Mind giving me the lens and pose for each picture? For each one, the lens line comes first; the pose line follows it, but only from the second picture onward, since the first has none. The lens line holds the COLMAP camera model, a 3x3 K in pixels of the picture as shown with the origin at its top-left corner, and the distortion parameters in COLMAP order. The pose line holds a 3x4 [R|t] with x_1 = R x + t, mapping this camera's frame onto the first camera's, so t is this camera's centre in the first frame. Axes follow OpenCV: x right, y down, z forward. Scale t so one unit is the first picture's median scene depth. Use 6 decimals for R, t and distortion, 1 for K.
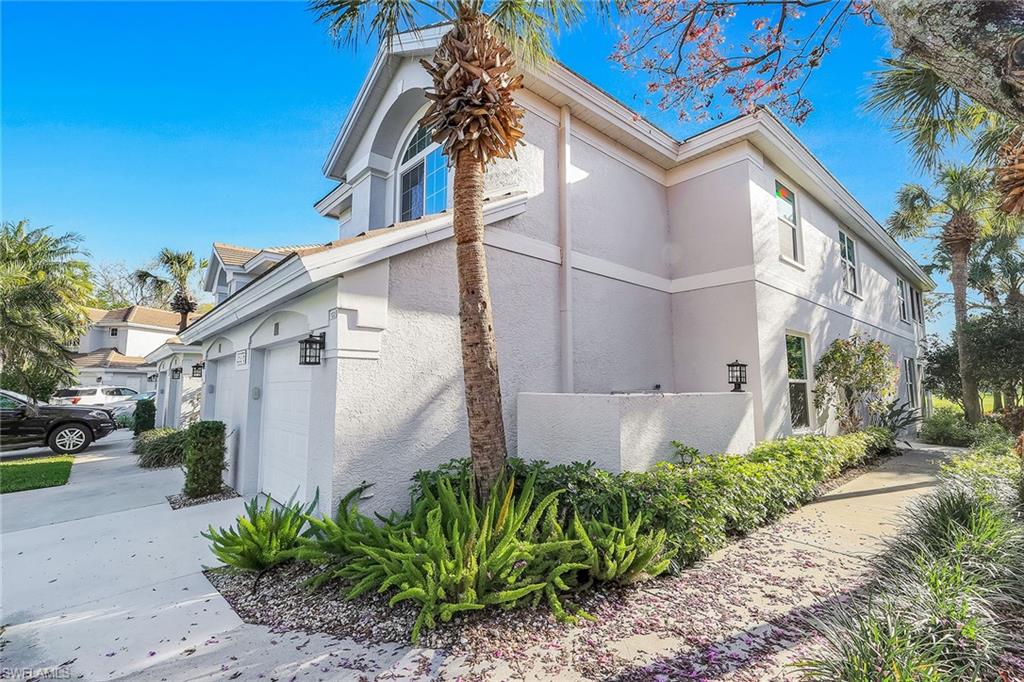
lens RADIAL K [[460.3, 0, 511.2], [0, 460.3, 340.4], [0, 0, 1]] dist [-0.001806, -0.000185]
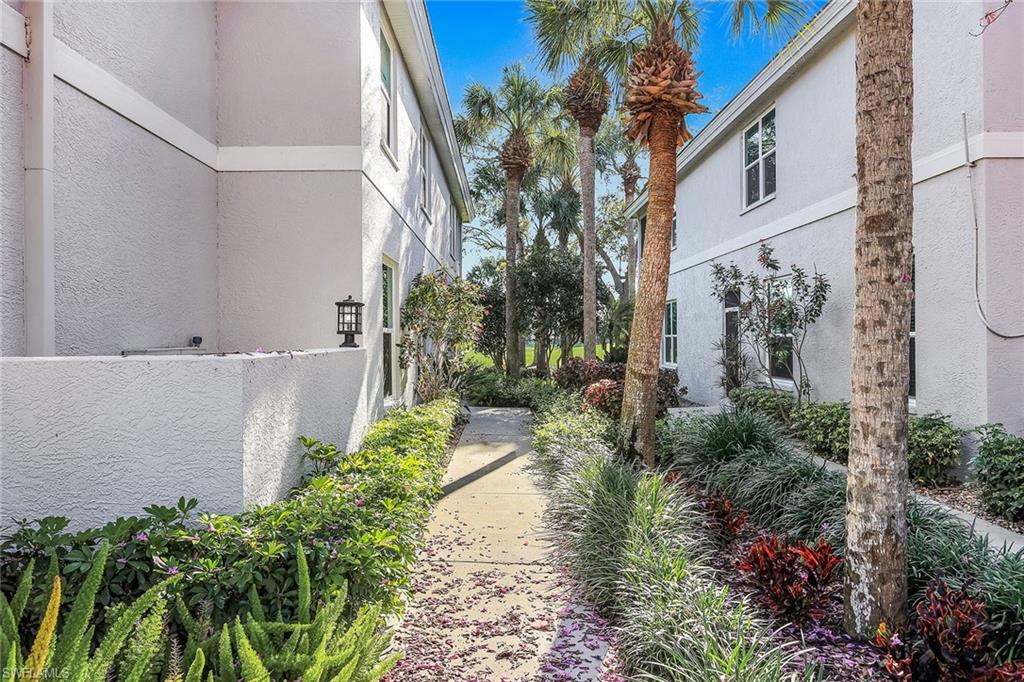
lens RADIAL K [[736.6, 0, 512.0], [0, 736.6, 337.8], [0, 0, 1]] dist [-0.002412, 0.001803]
pose [[0.650600, -0.007076, 0.759387, -0.162754], [-0.065537, 0.995703, 0.065426, 0.026172], [-0.756587, -0.092334, 0.647341, 0.256408]]
